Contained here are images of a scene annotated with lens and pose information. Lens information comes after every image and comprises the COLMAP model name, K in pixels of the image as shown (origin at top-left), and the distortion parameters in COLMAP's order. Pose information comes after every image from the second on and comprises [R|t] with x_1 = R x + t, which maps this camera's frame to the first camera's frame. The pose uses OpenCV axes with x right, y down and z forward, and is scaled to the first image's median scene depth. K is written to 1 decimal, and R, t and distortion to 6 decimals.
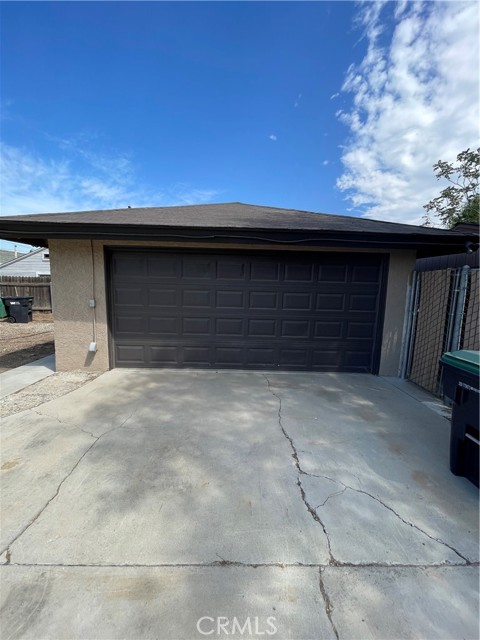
lens RADIAL K [[261.4, 0, 238.4], [0, 261.4, 317.1], [0, 0, 1]] dist [-0.003185, 0.000535]
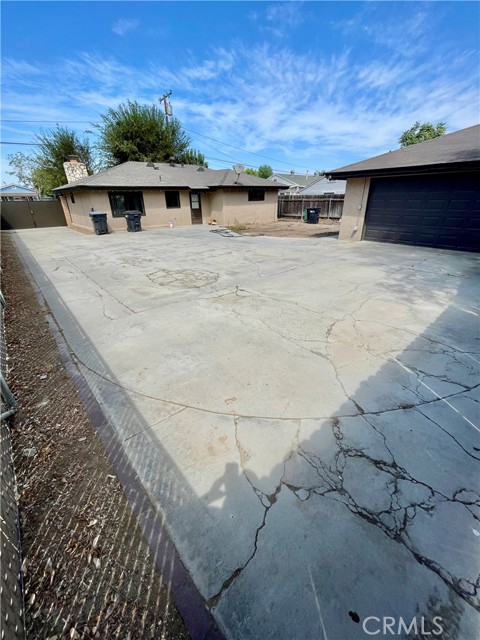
lens RADIAL K [[261.4, 0, 238.4], [0, 261.4, 317.1], [0, 0, 1]] dist [-0.003185, 0.000535]
pose [[0.645163, 0.289661, -0.707009, 0.577702], [-0.065216, 0.942850, 0.326773, 0.152304], [0.761257, -0.164713, 0.627182, -1.252706]]
